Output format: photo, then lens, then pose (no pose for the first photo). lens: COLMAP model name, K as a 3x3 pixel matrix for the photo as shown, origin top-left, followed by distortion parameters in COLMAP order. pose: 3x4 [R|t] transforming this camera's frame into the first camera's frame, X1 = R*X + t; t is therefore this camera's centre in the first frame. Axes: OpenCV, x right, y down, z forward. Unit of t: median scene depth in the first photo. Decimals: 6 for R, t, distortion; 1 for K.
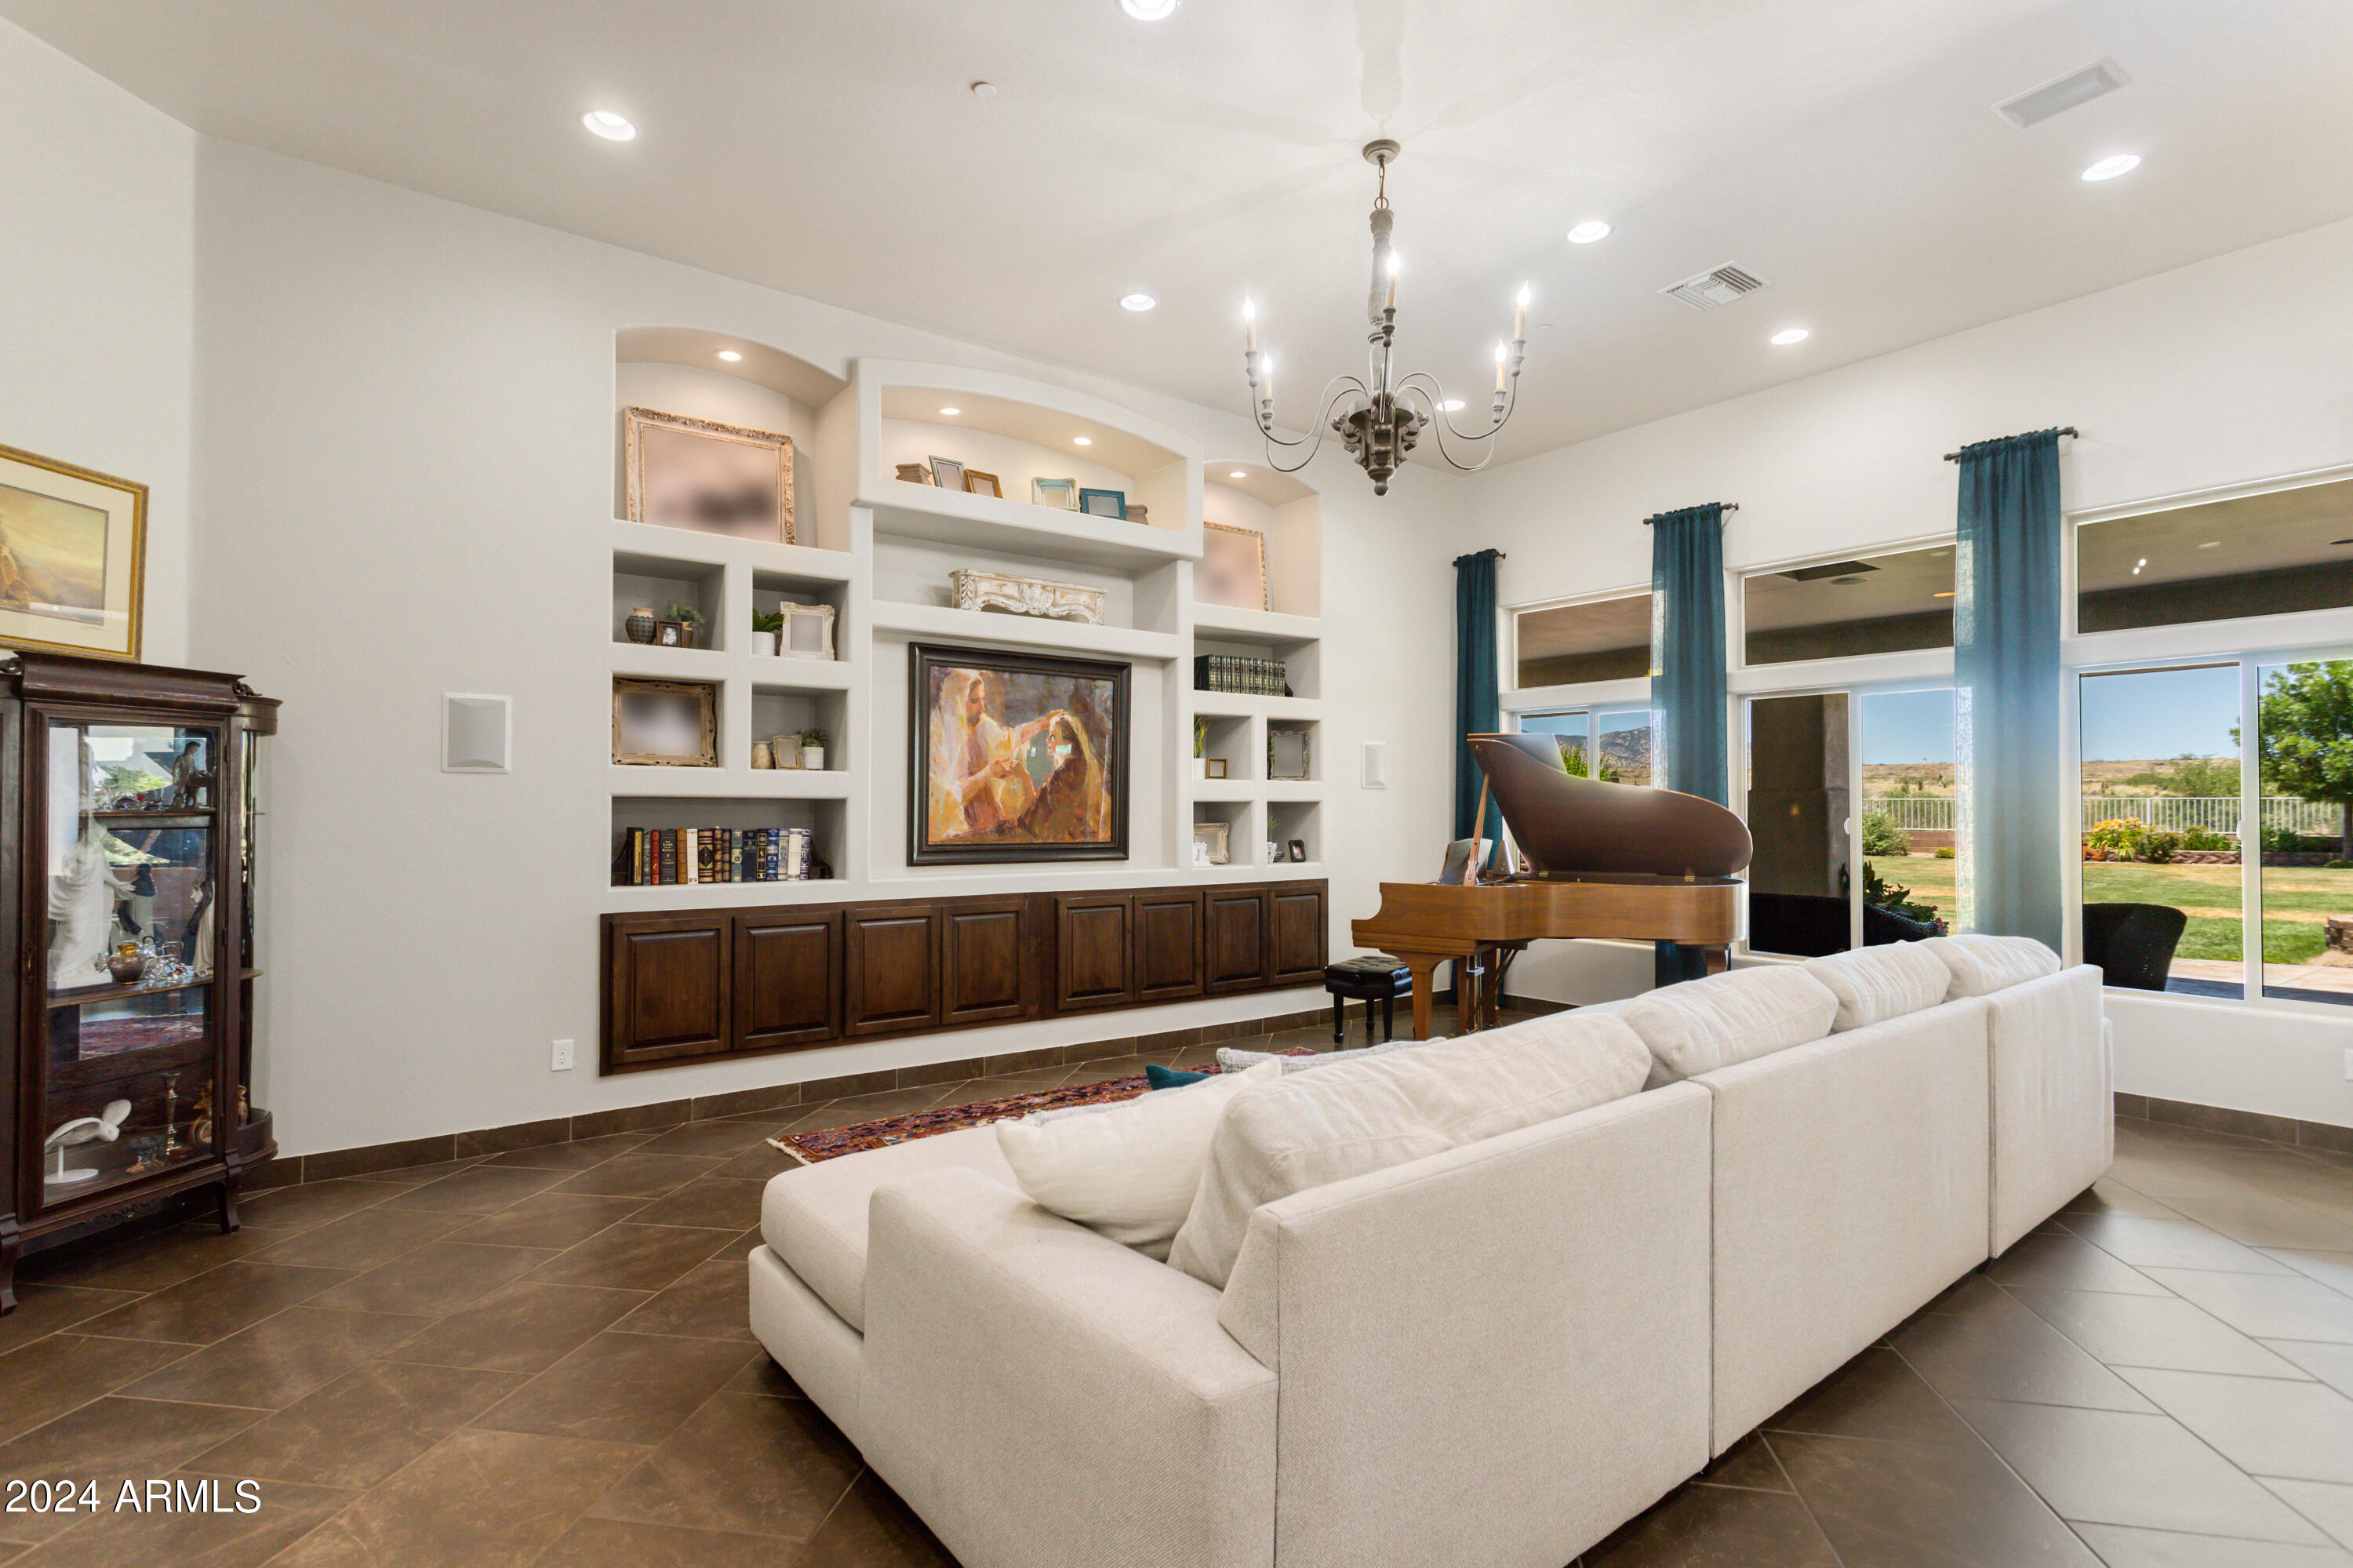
lens RADIAL K [[1143.1, 0, 1177.1], [0, 1143.1, 789.9], [0, 0, 1]] dist [0.004028, 0.001372]
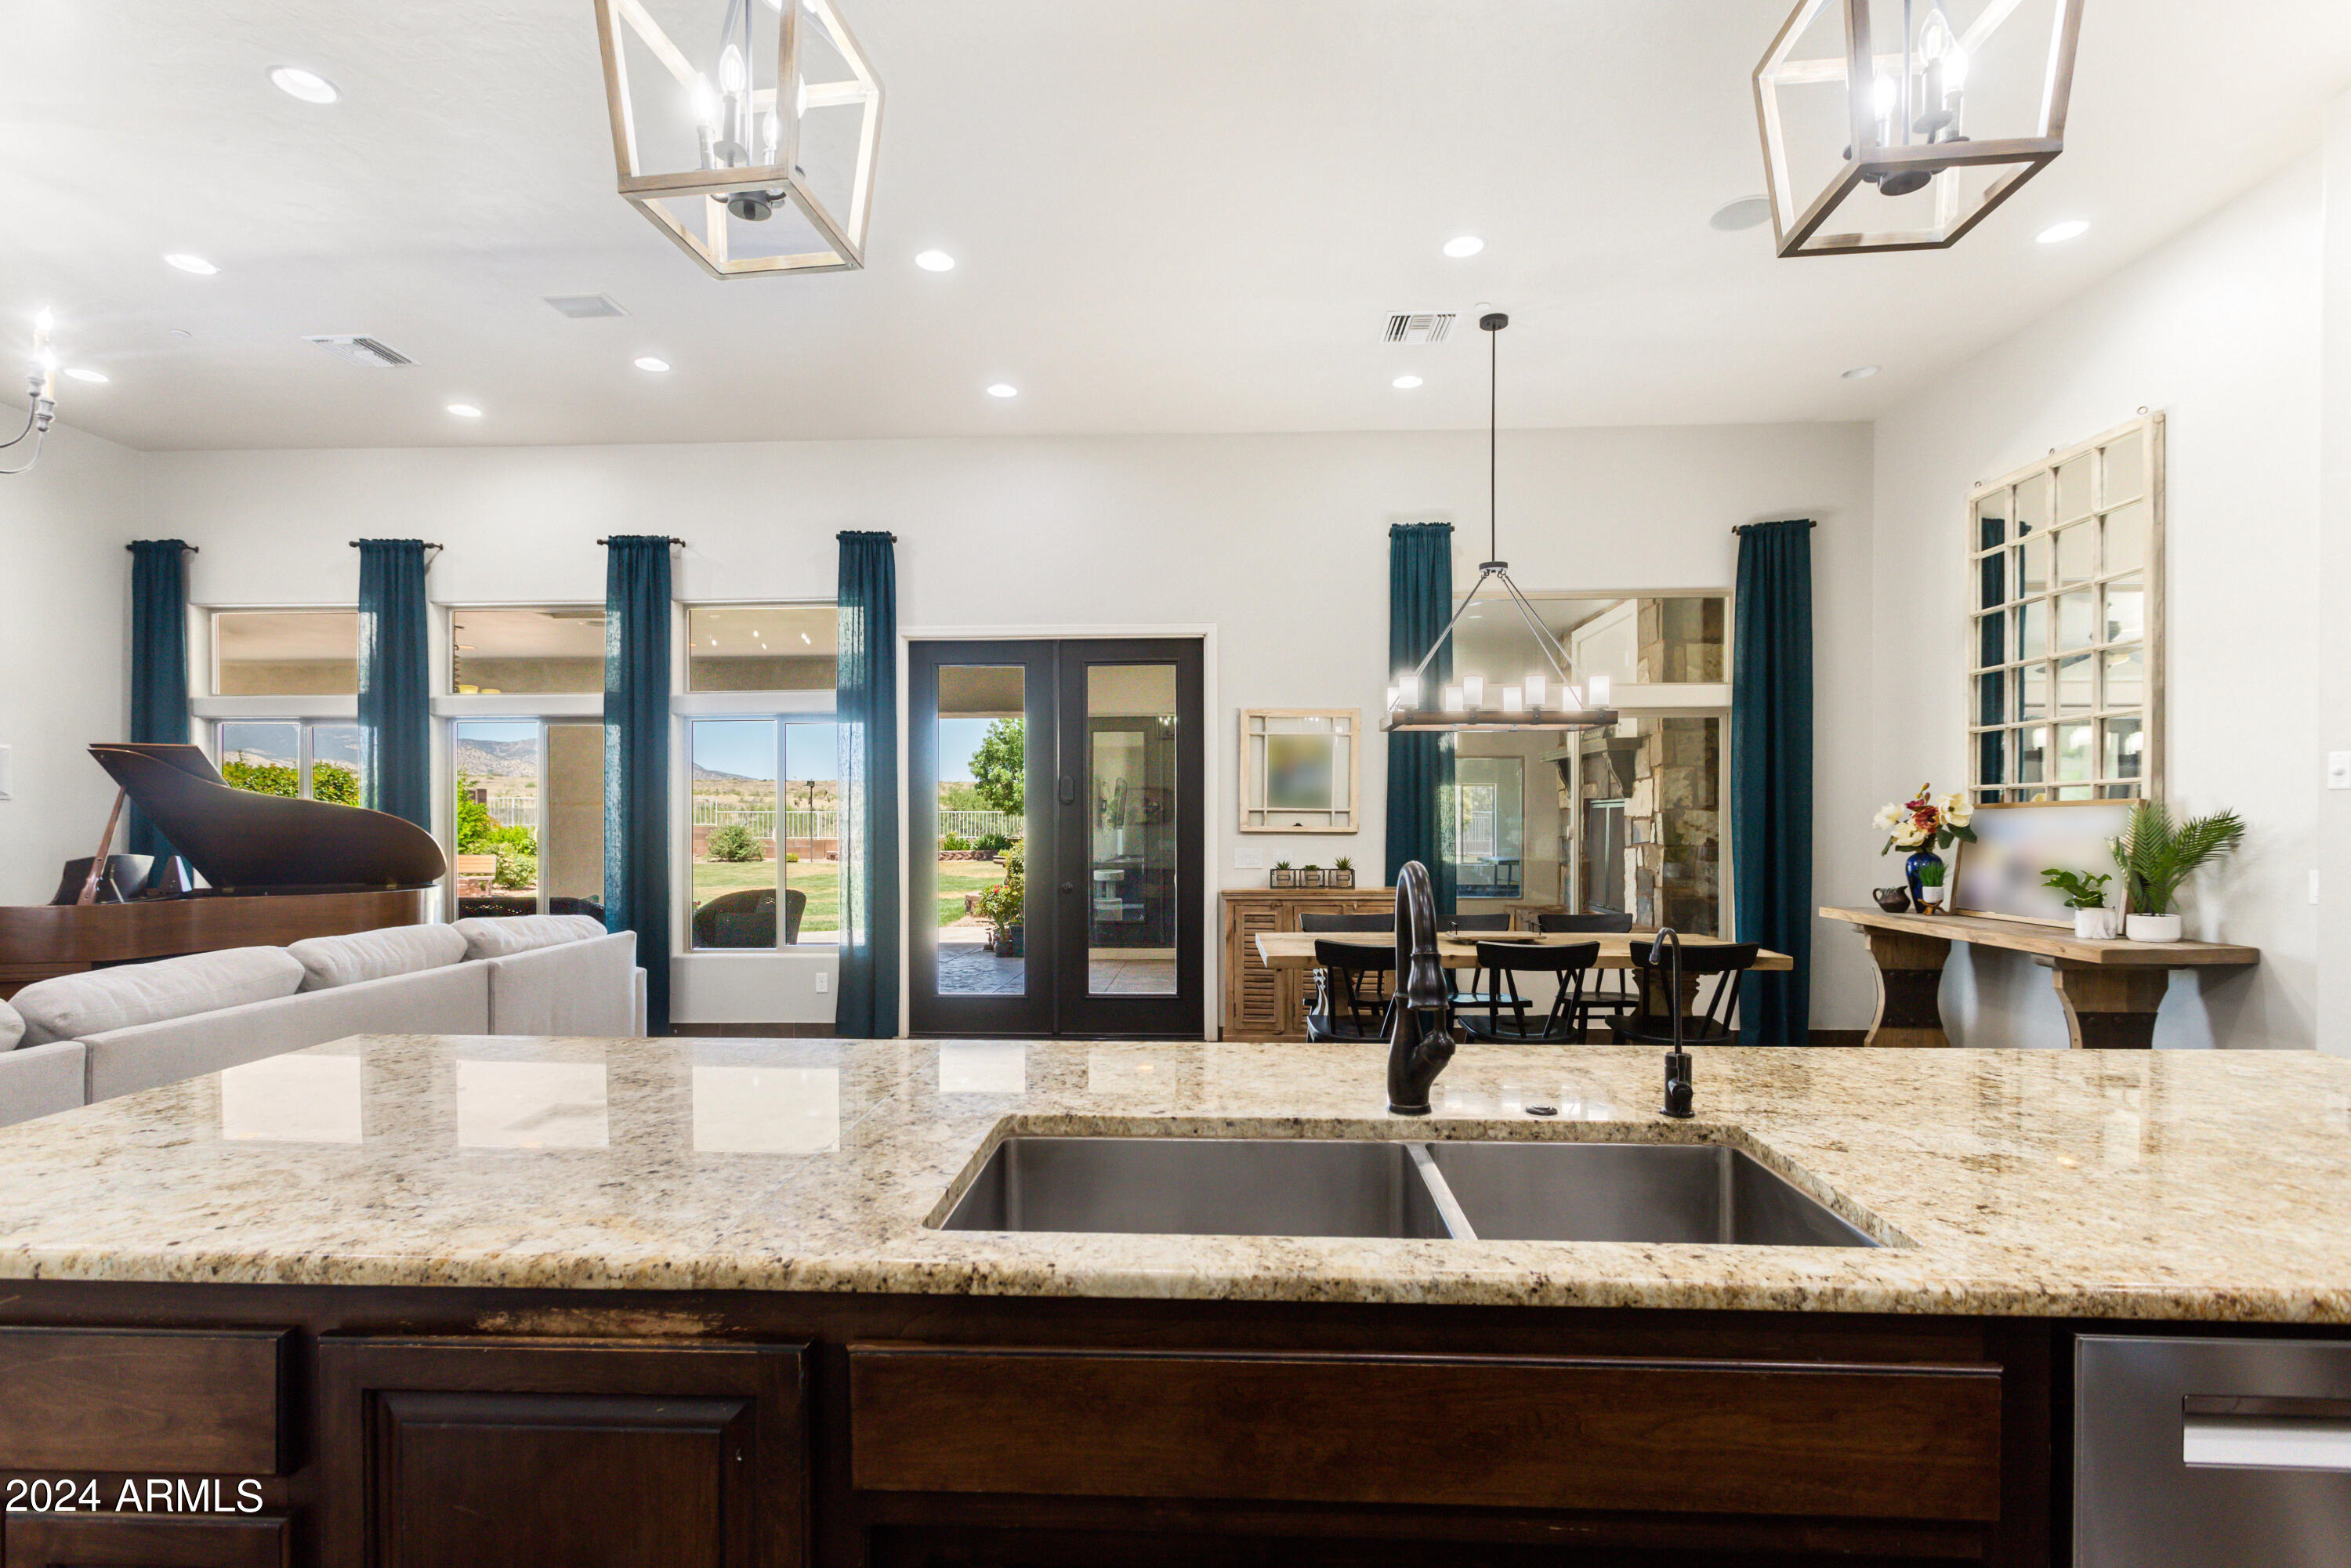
lens RADIAL K [[1142.1, 0, 1168.0], [0, 1142.1, 824.0], [0, 0, 1]] dist [0.004028, 0.001372]
pose [[0.634434, -0.007429, 0.772942, 0.078491], [-0.007233, 0.999853, 0.015547, -0.003161], [-0.772943, -0.015454, 0.634287, -0.238430]]
